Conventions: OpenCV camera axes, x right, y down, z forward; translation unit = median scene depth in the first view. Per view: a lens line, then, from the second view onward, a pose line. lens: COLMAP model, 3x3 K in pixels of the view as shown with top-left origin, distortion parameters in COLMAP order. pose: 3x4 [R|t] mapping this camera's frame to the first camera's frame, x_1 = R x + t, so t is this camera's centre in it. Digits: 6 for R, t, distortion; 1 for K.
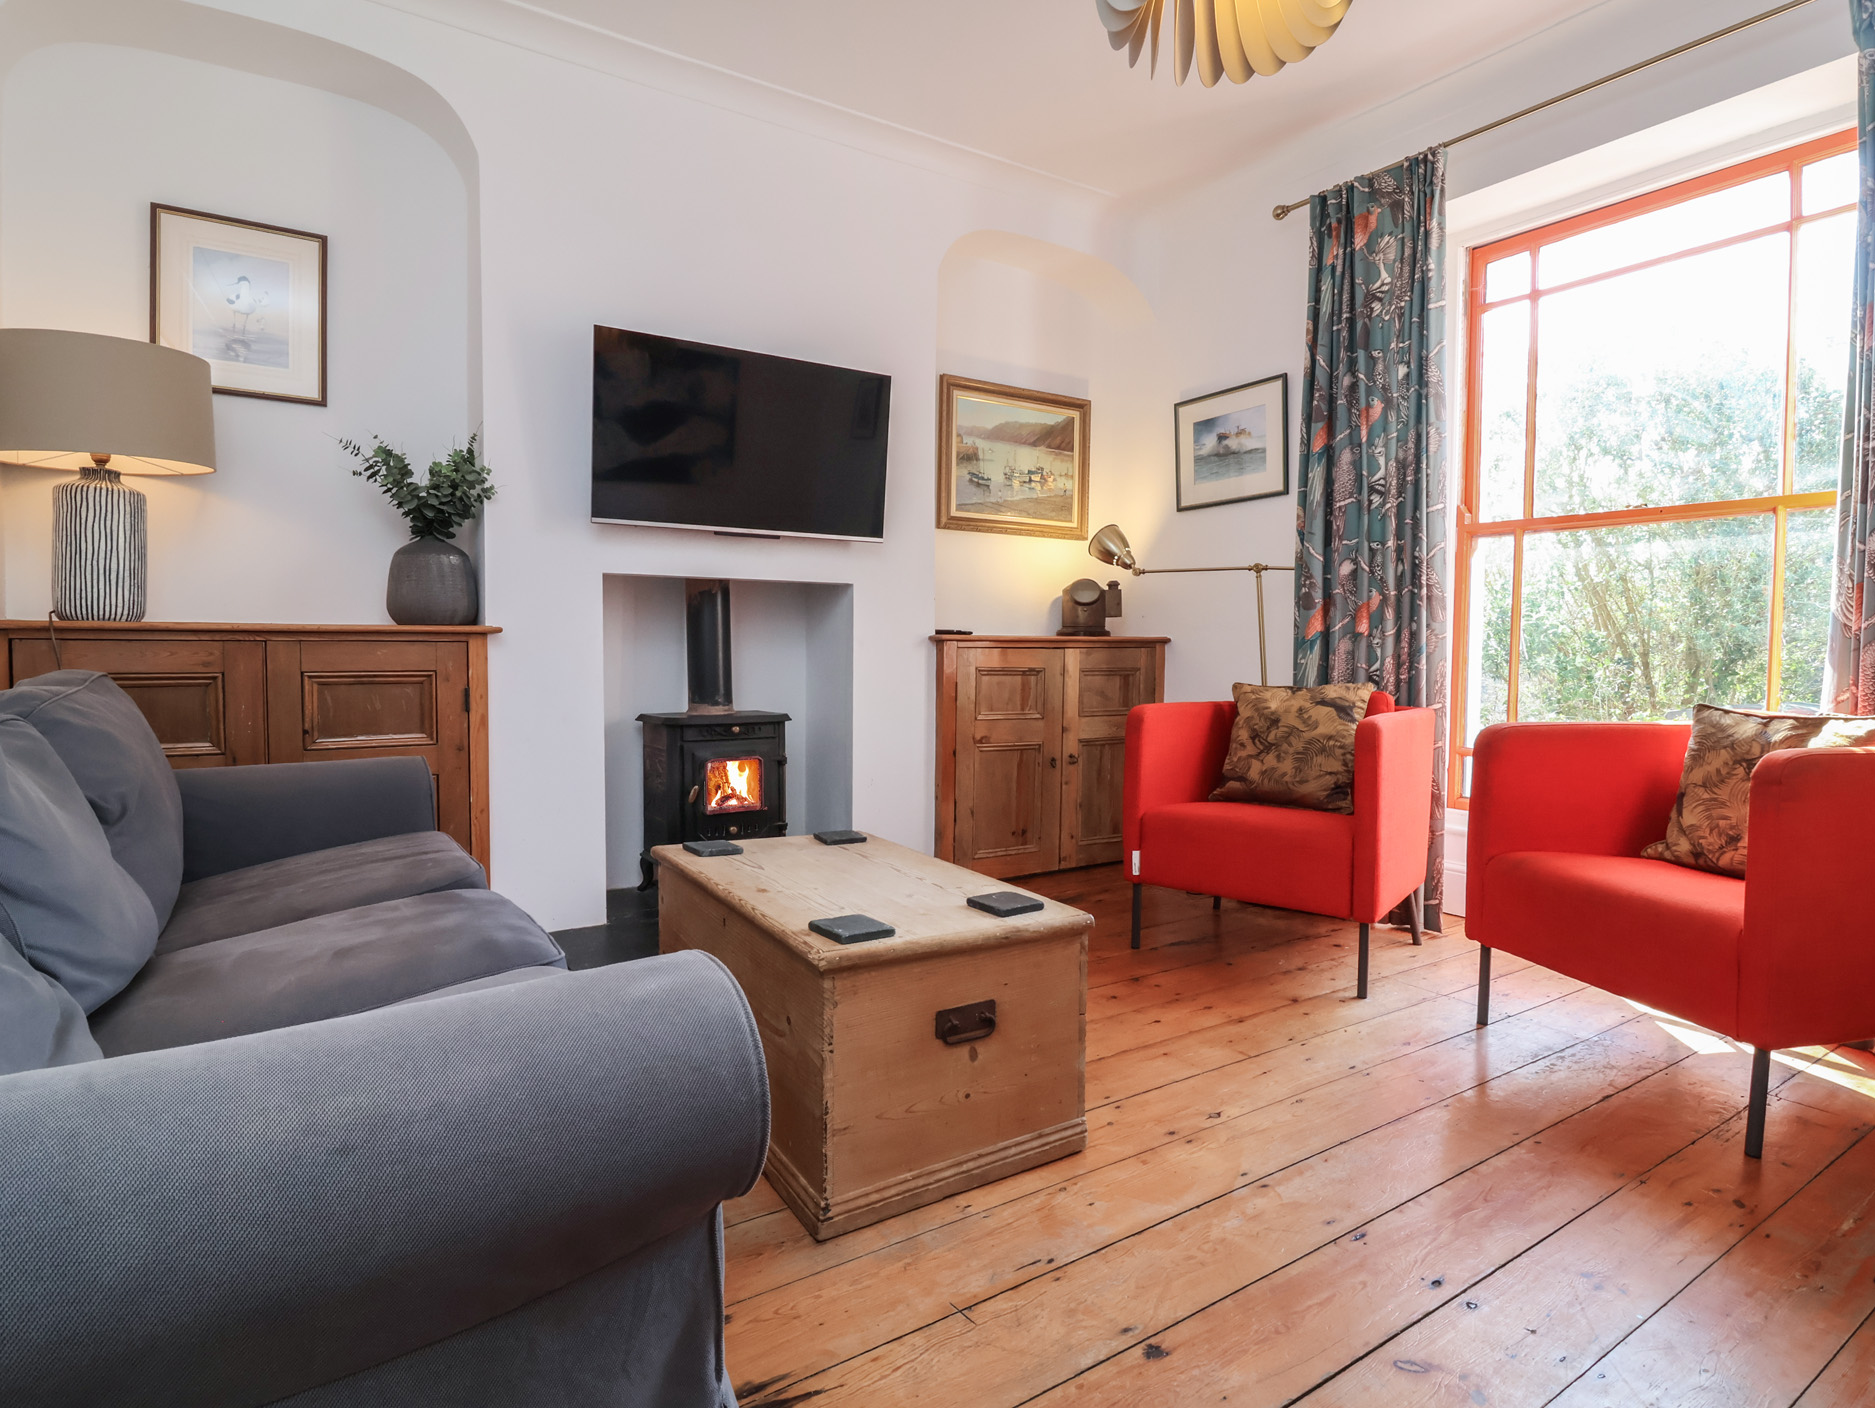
lens RADIAL K [[981.6, 0, 959.3], [0, 981.6, 680.1], [0, 0, 1]] dist [-0.007140, -0.007068]
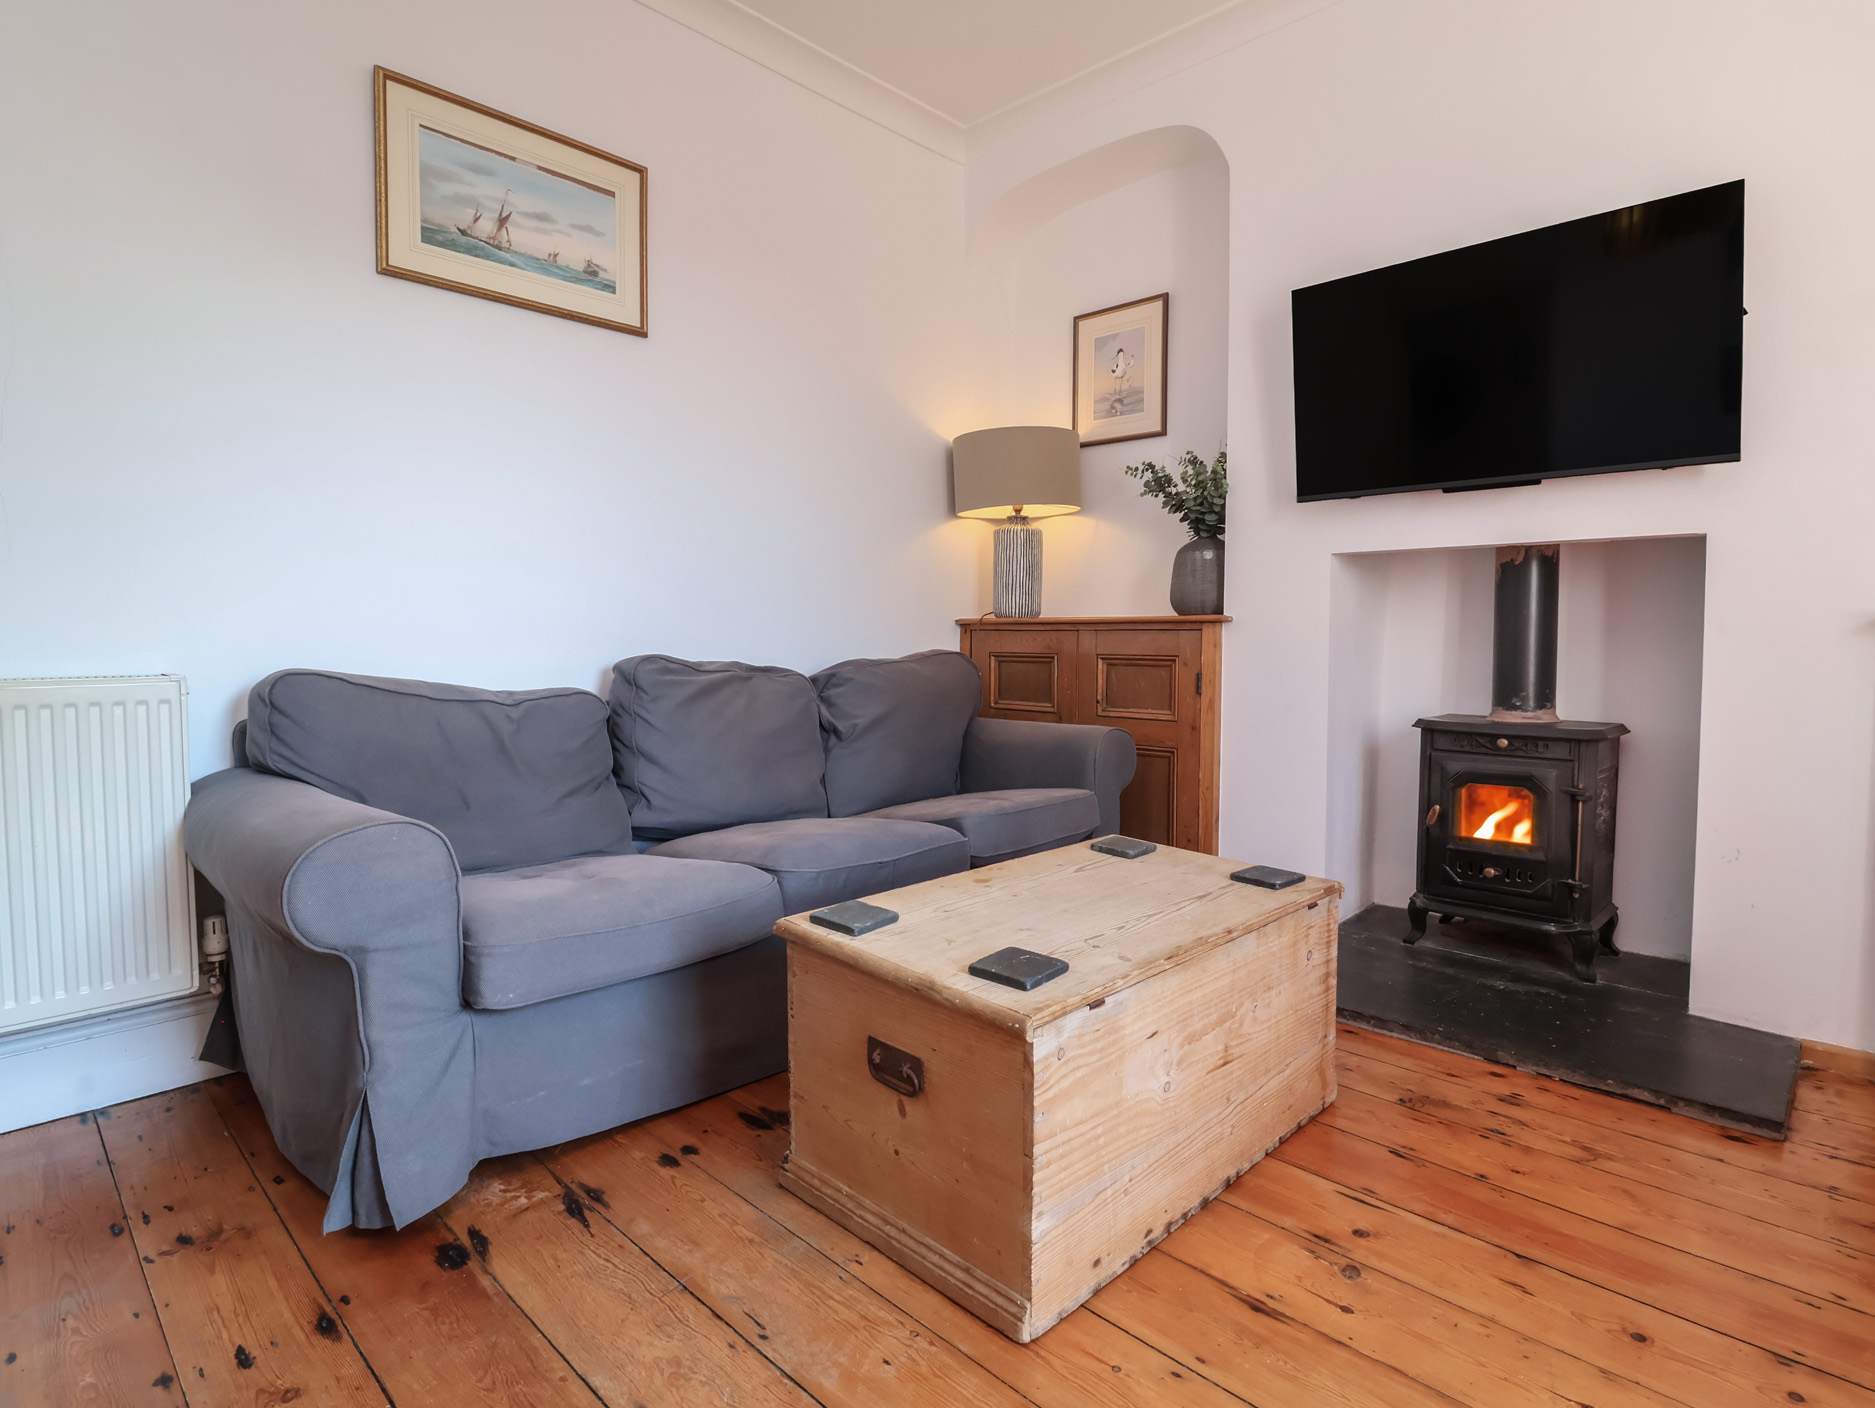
lens RADIAL K [[981.6, 0, 964.2], [0, 981.6, 682.2], [0, 0, 1]] dist [-0.007140, -0.007068]
pose [[0.227290, 0.043970, -0.972834, 0.418417], [-0.031472, 0.998790, 0.037790, -0.012309], [0.973318, 0.022028, 0.228399, 0.421505]]
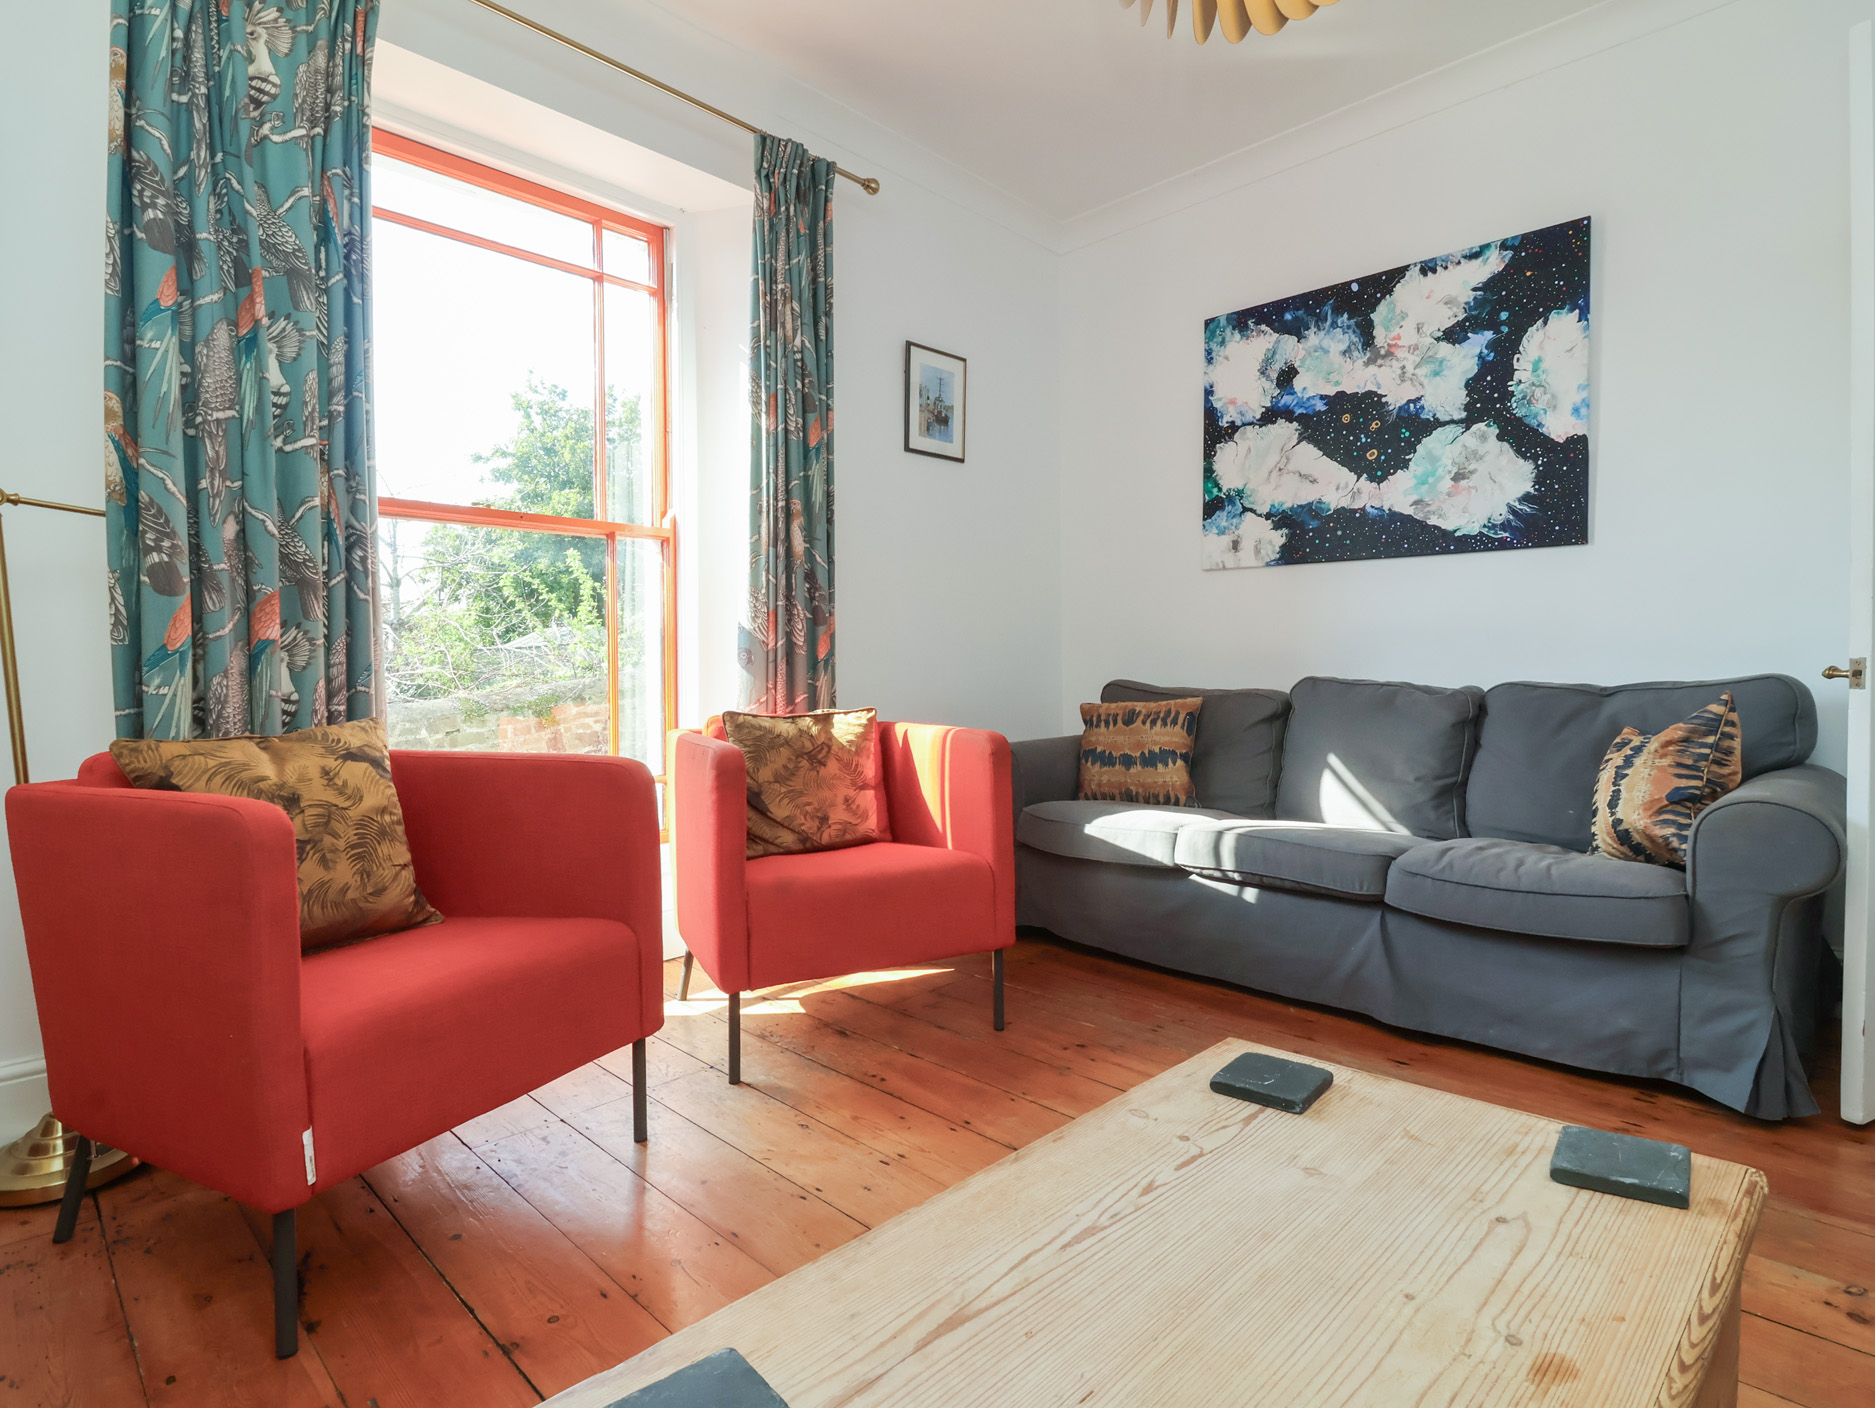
lens RADIAL K [[981.6, 0, 960.6], [0, 981.6, 678.6], [0, 0, 1]] dist [-0.007140, -0.007068]
pose [[-0.222679, -0.021998, 0.974644, -0.269887], [0.037804, 0.998799, 0.031180, -0.026562], [-0.974159, 0.043788, -0.221580, 0.710042]]
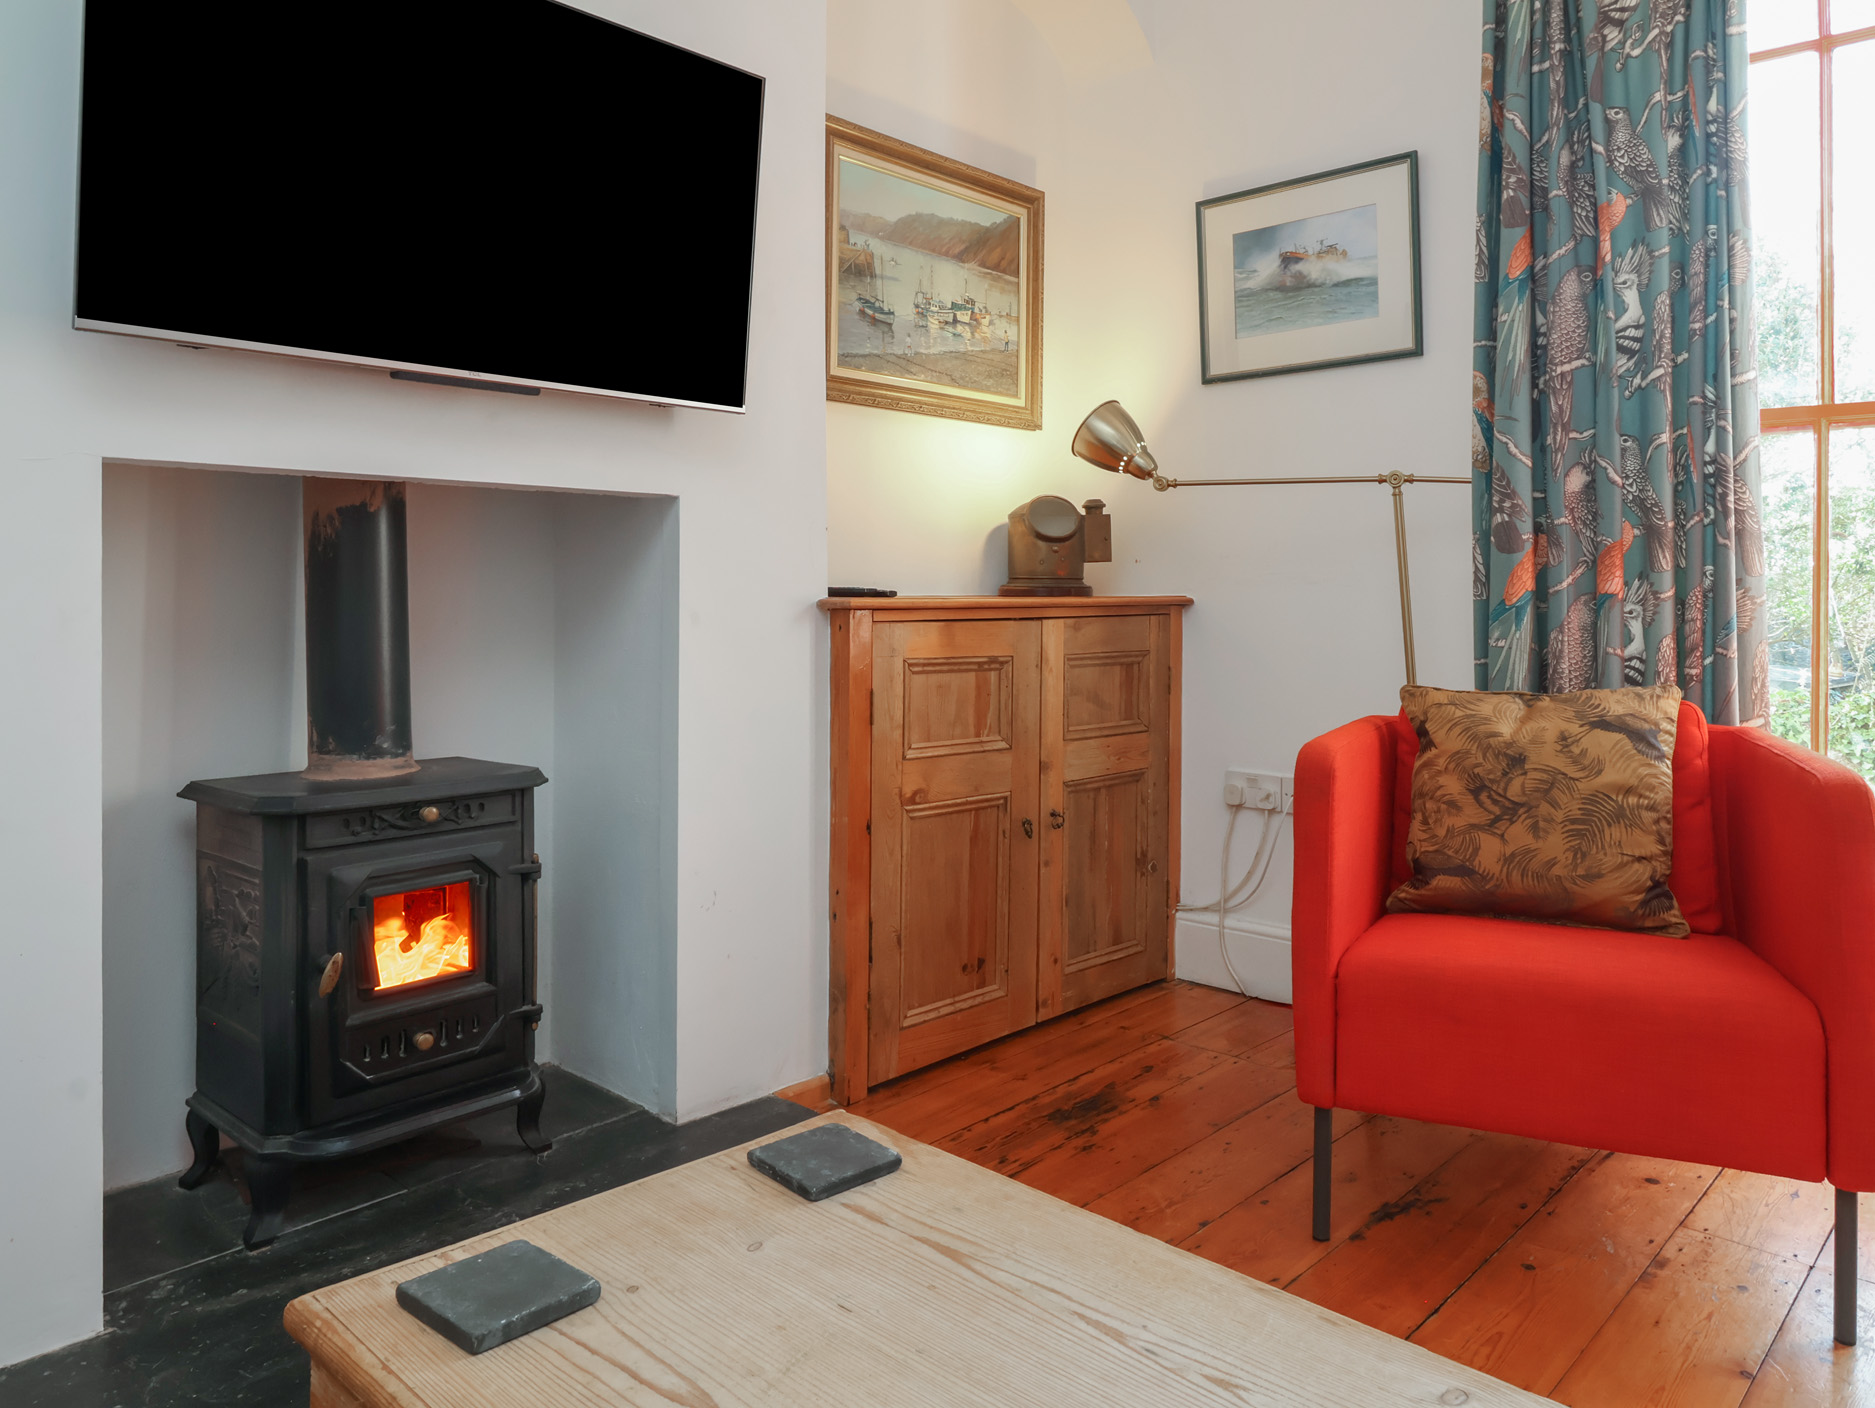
lens RADIAL K [[1296.7, 0, 966.6], [0, 1296.7, 584.8], [0, 0, 1]] dist [0.002212, -0.008333]
pose [[0.968090, -0.002719, 0.250589, -0.139266], [0.012803, 0.999172, -0.038618, -0.028673], [-0.250276, 0.040593, 0.967323, 0.360492]]
